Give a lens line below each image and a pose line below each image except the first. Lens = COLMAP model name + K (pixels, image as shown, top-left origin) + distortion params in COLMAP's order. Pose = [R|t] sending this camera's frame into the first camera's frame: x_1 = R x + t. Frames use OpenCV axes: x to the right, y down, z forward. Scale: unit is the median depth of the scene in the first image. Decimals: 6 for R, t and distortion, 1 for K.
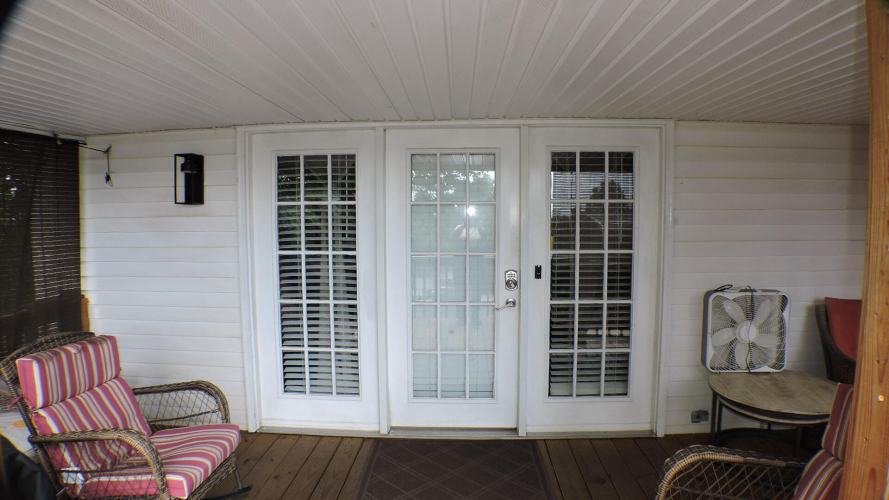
lens RADIAL K [[498.8, 0, 444.5], [0, 498.8, 250.0], [0, 0, 1]] dist [-0.143922, 0.027427]
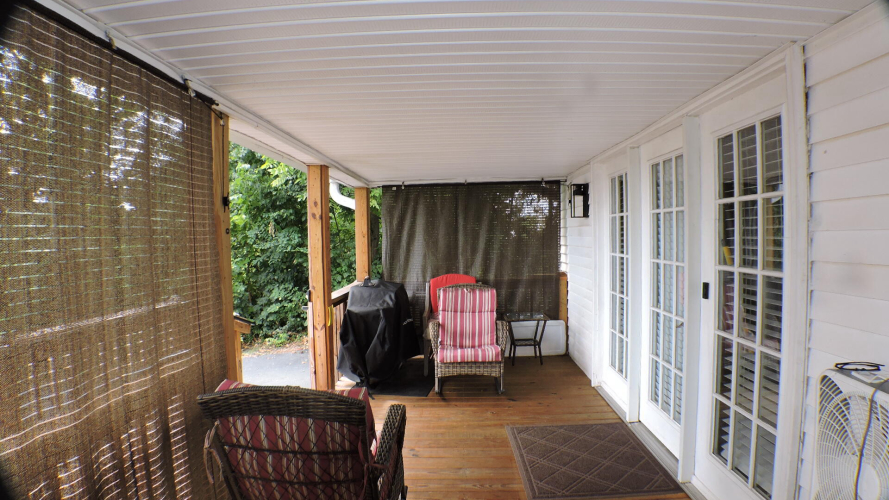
lens RADIAL K [[498.8, 0, 444.5], [0, 498.8, 250.0], [0, 0, 1]] dist [-0.143922, 0.027427]
pose [[0.007331, 0.028937, -0.999554, 0.961288], [-0.052402, 0.998219, 0.028514, -0.022113], [0.998599, 0.052169, 0.008834, 0.560646]]
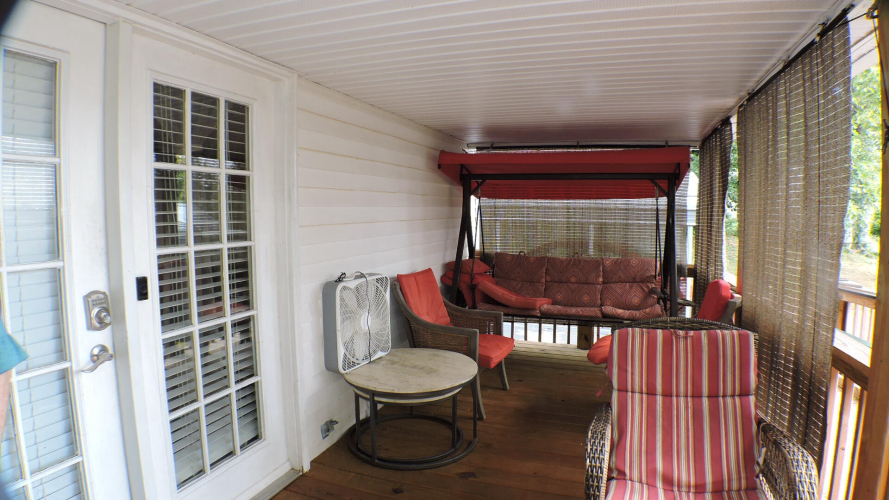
lens RADIAL K [[498.8, 0, 444.5], [0, 498.8, 250.0], [0, 0, 1]] dist [-0.143922, 0.027427]
pose [[0.294205, -0.062844, 0.953674, -0.223617], [0.070932, 0.996520, 0.043785, 0.001999], [-0.953107, 0.054764, 0.297639, 0.504830]]
